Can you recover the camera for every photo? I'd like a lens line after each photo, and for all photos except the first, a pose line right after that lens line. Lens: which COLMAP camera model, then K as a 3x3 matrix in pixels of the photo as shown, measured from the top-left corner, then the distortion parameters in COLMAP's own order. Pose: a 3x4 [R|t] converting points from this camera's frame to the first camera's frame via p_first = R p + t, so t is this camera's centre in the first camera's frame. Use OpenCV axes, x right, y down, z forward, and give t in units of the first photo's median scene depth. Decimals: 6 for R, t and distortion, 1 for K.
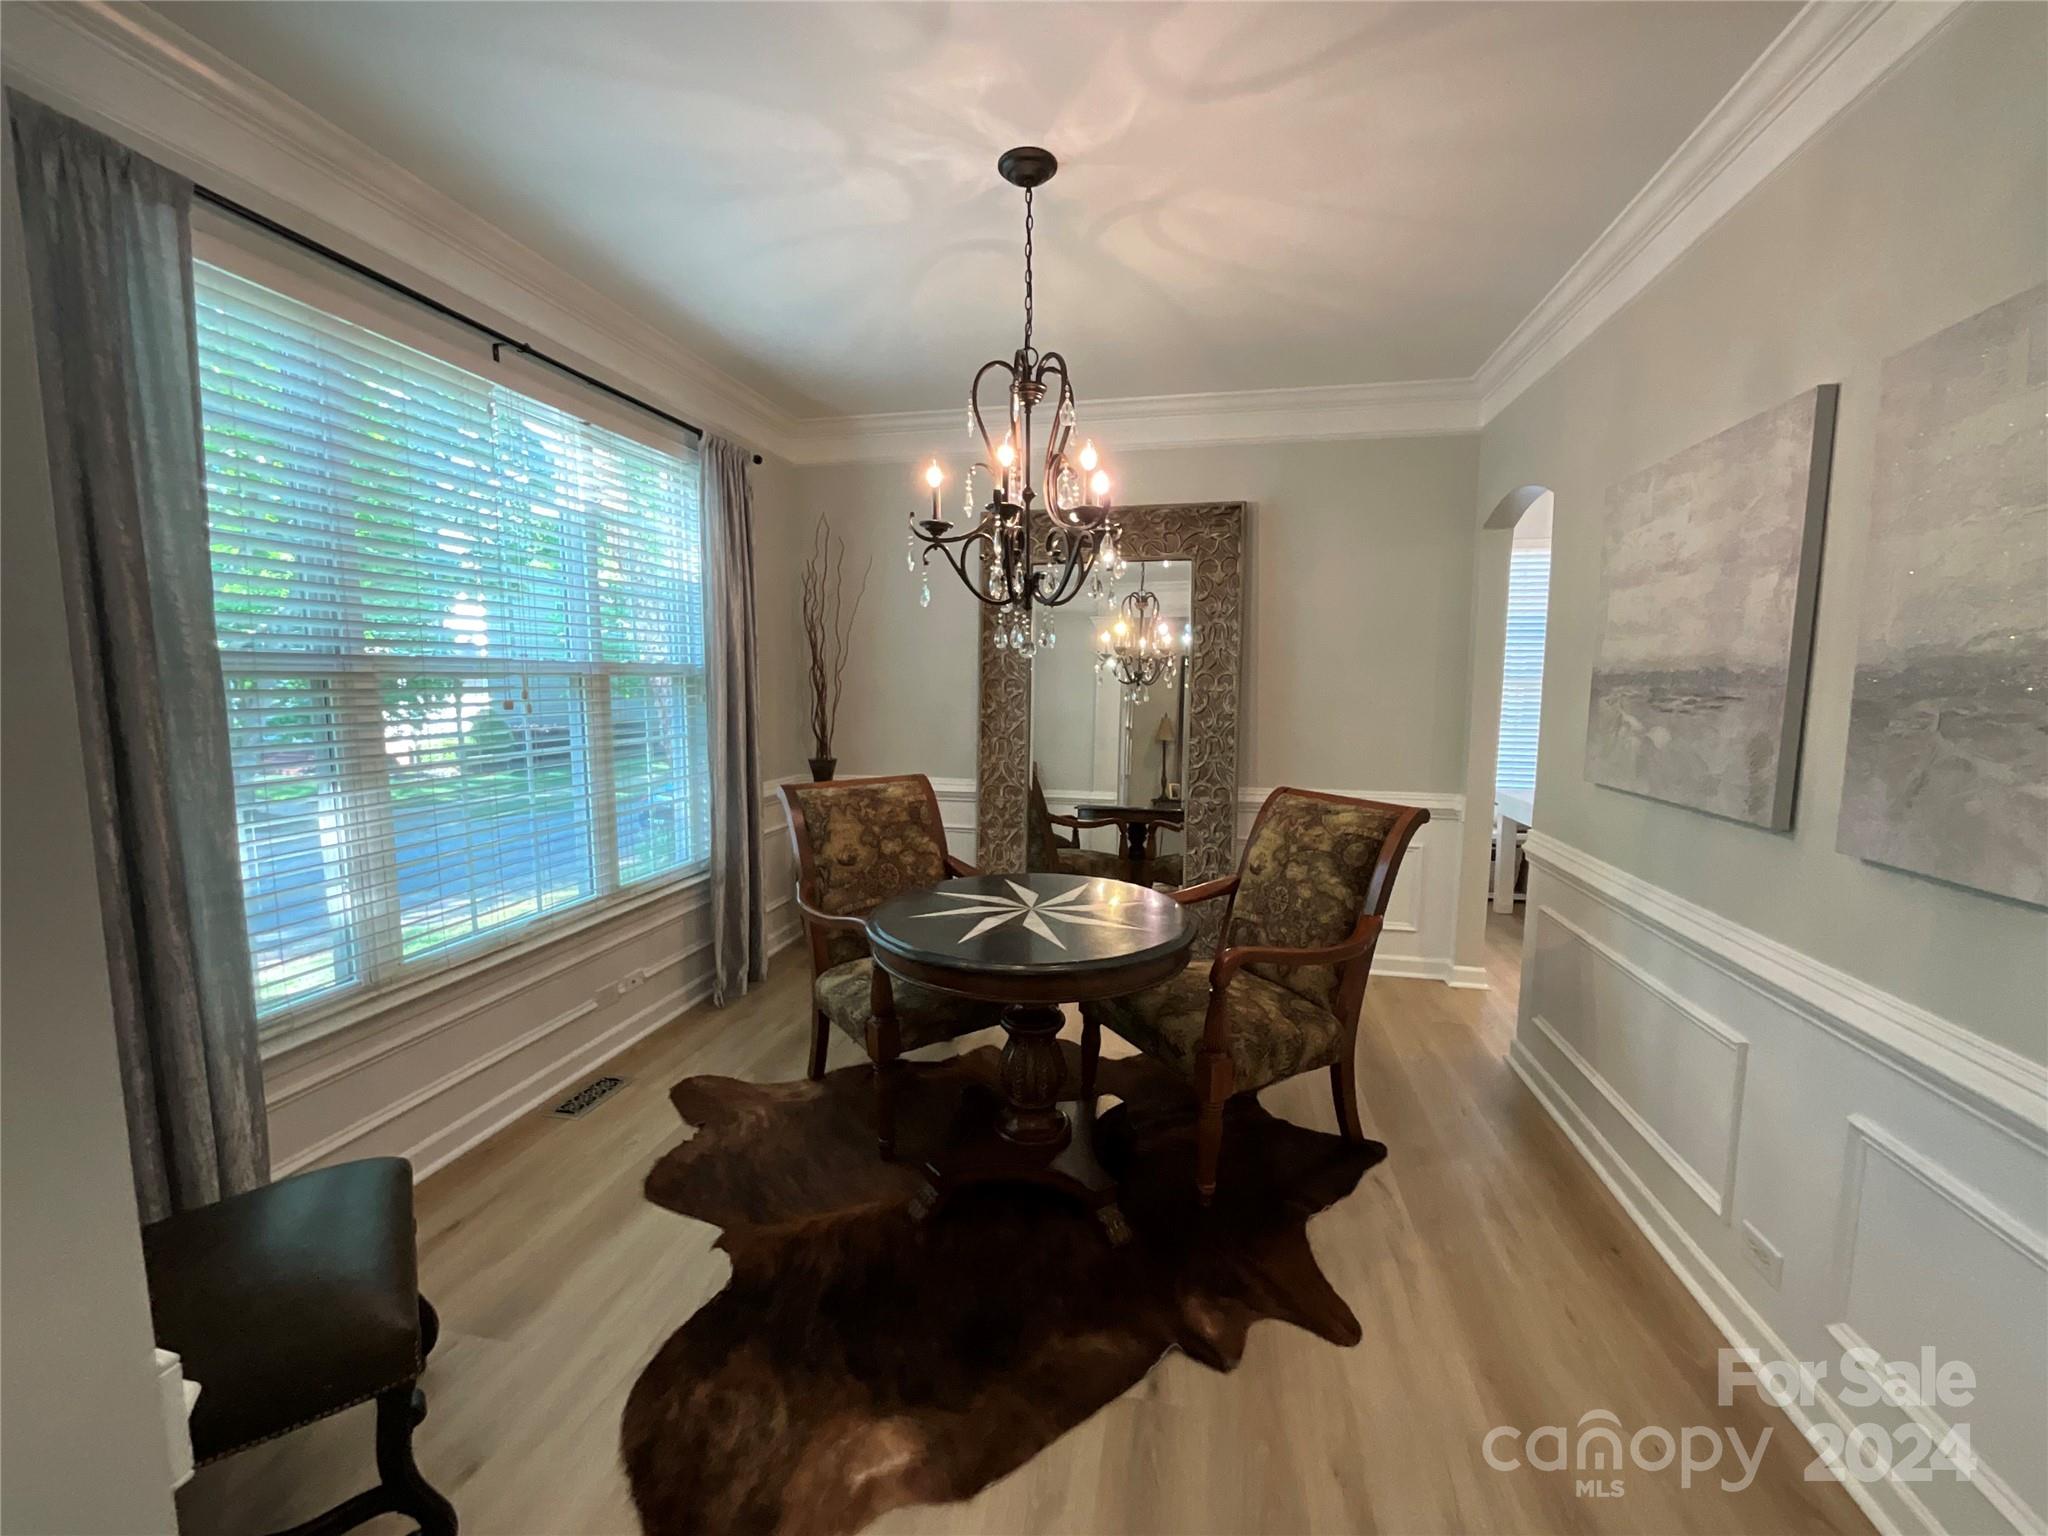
lens RADIAL K [[831.6, 0, 1022.5], [0, 831.6, 771.7], [0, 0, 1]] dist [-0.007591, 0.002011]
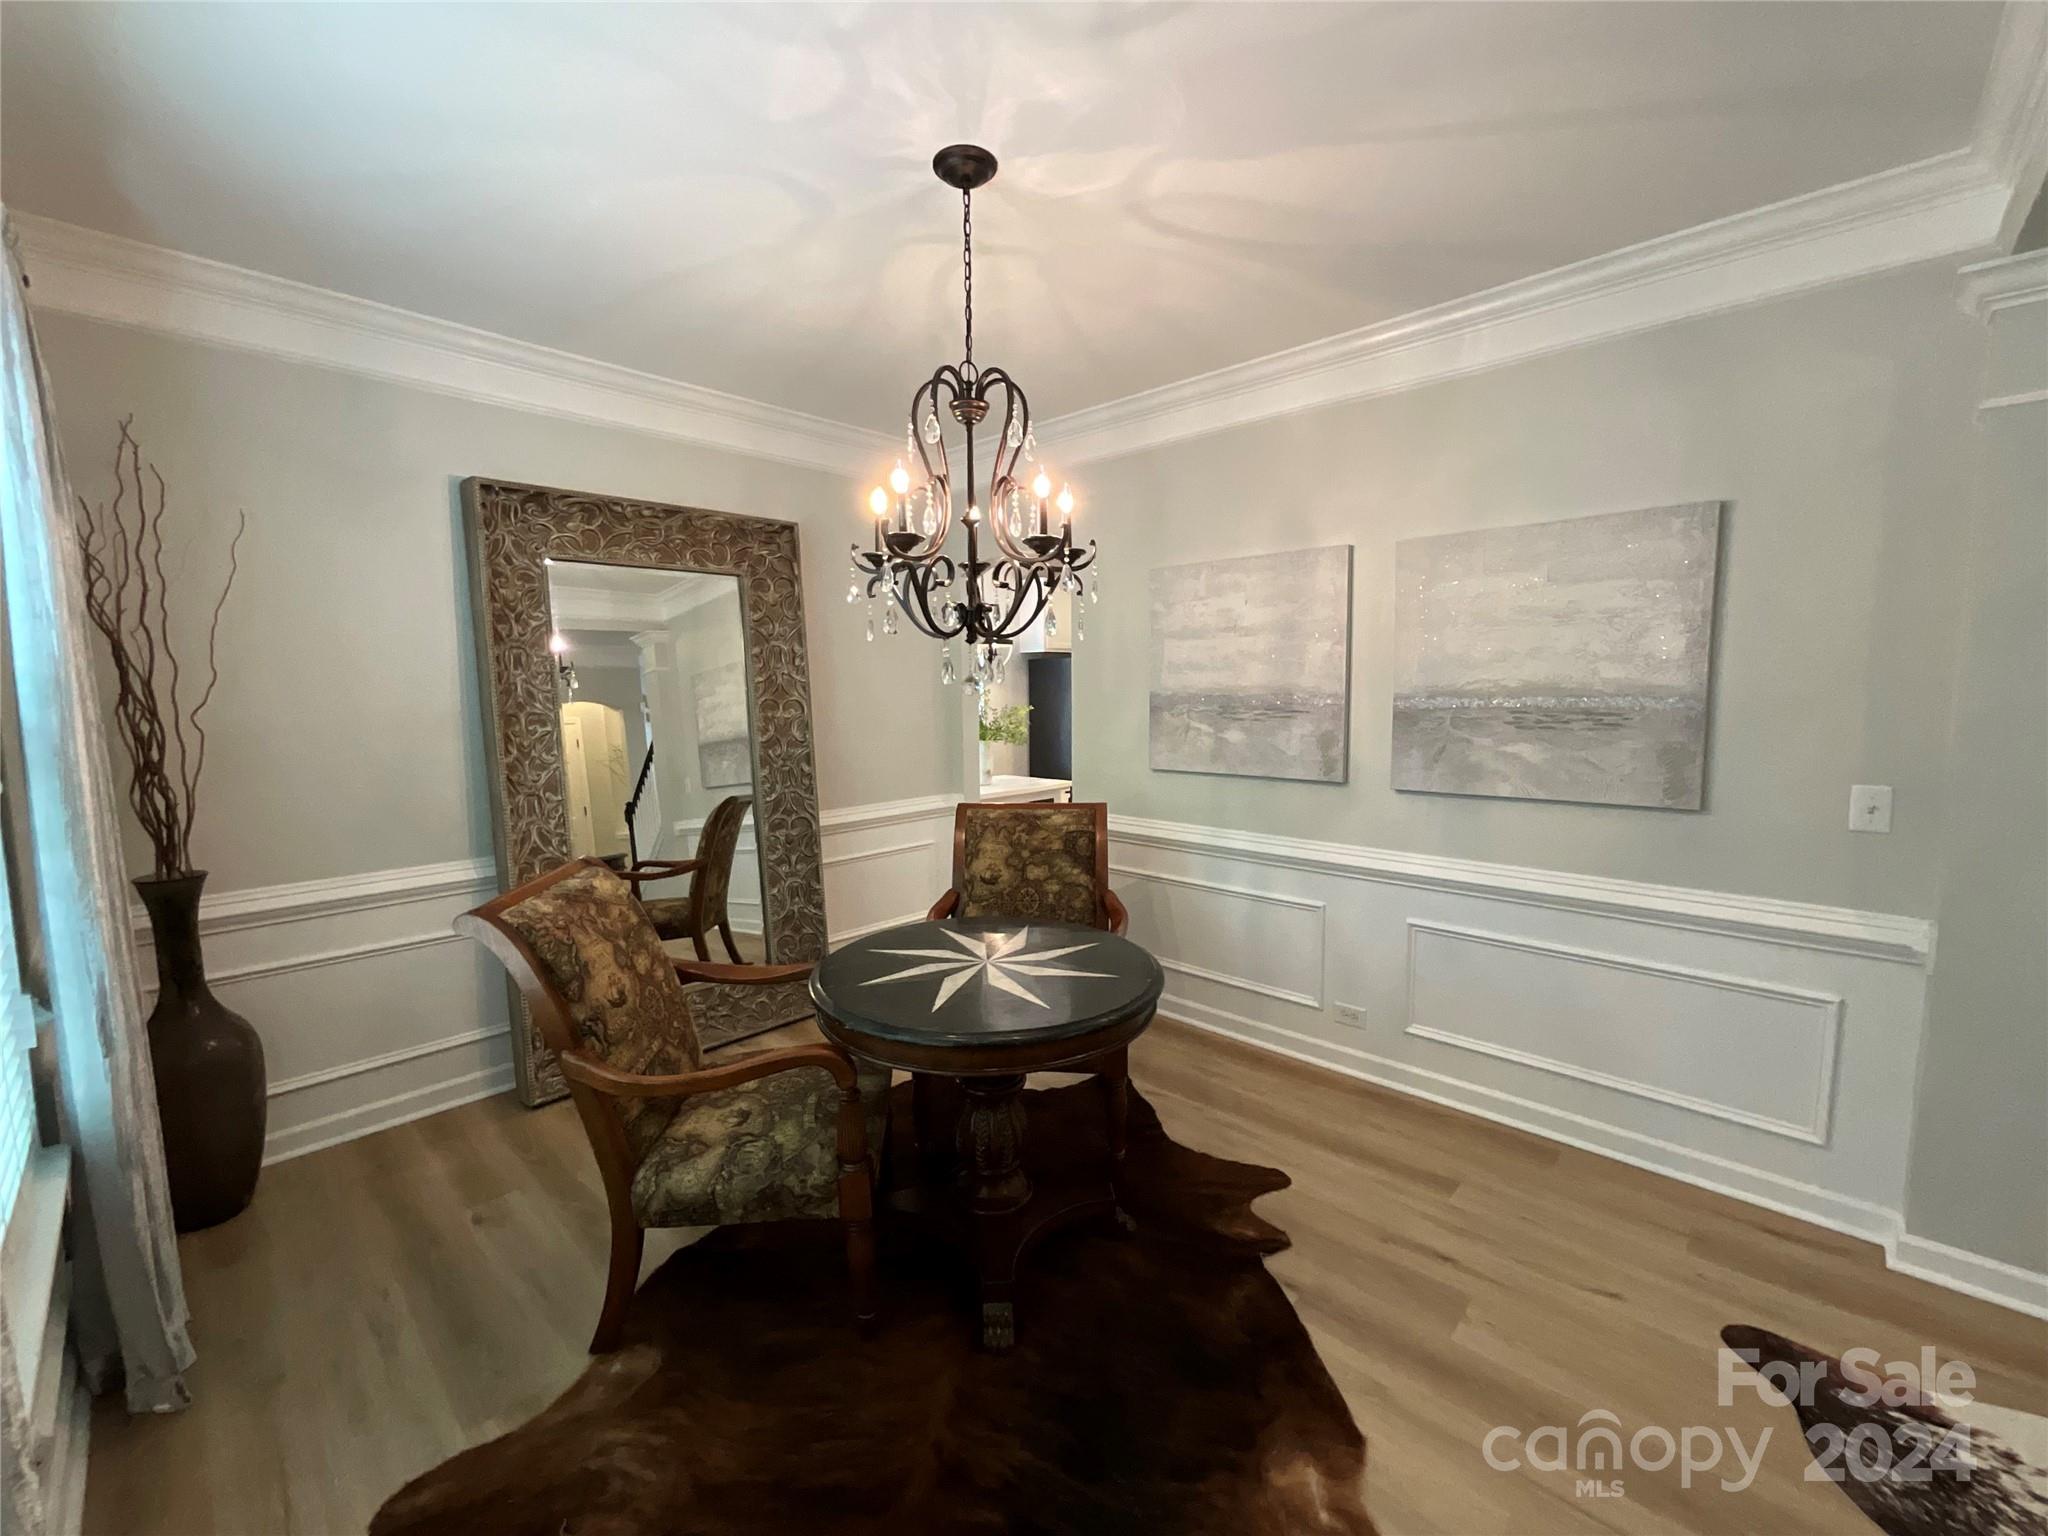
lens RADIAL K [[831.6, 0, 1026.6], [0, 831.6, 768.8], [0, 0, 1]] dist [-0.007591, 0.002011]
pose [[0.519515, -0.096038, 0.849047, -0.829070], [0.108726, 0.993016, 0.045795, -0.098923], [-0.847515, 0.068522, 0.526329, 0.512010]]
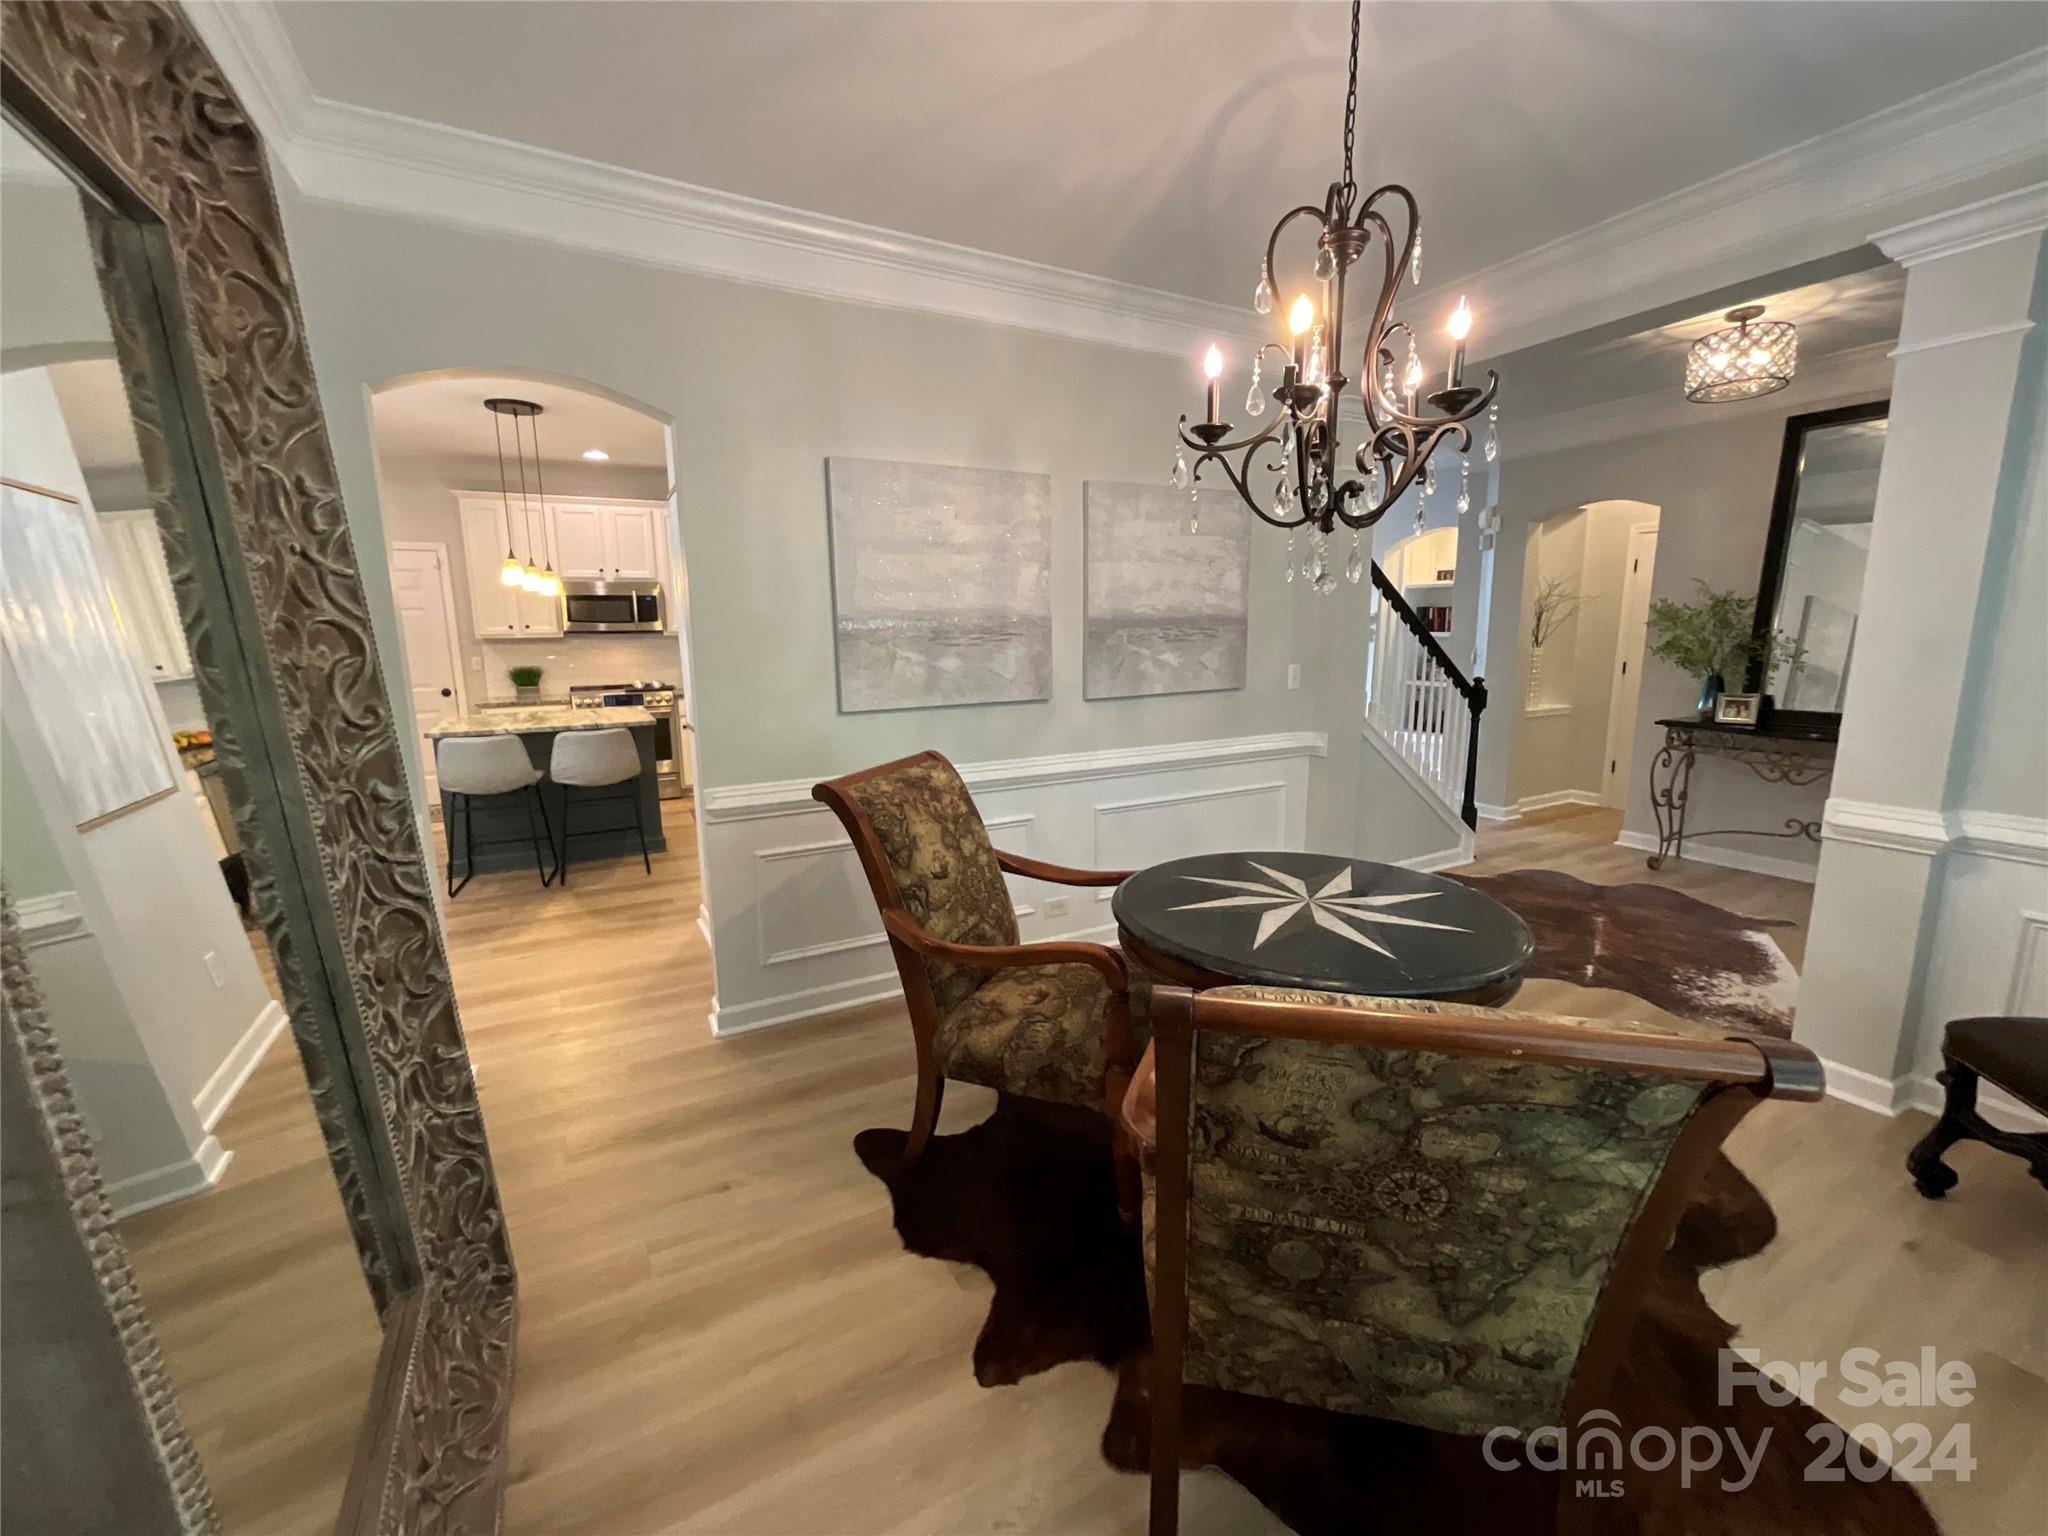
lens RADIAL K [[831.6, 0, 1016.7], [0, 831.6, 771.9], [0, 0, 1]] dist [-0.007591, 0.002011]
pose [[-0.648333, -0.130386, 0.750109, -0.457801], [0.094984, 0.963678, 0.249605, -0.219761], [-0.755409, 0.233075, -0.612400, 1.911162]]
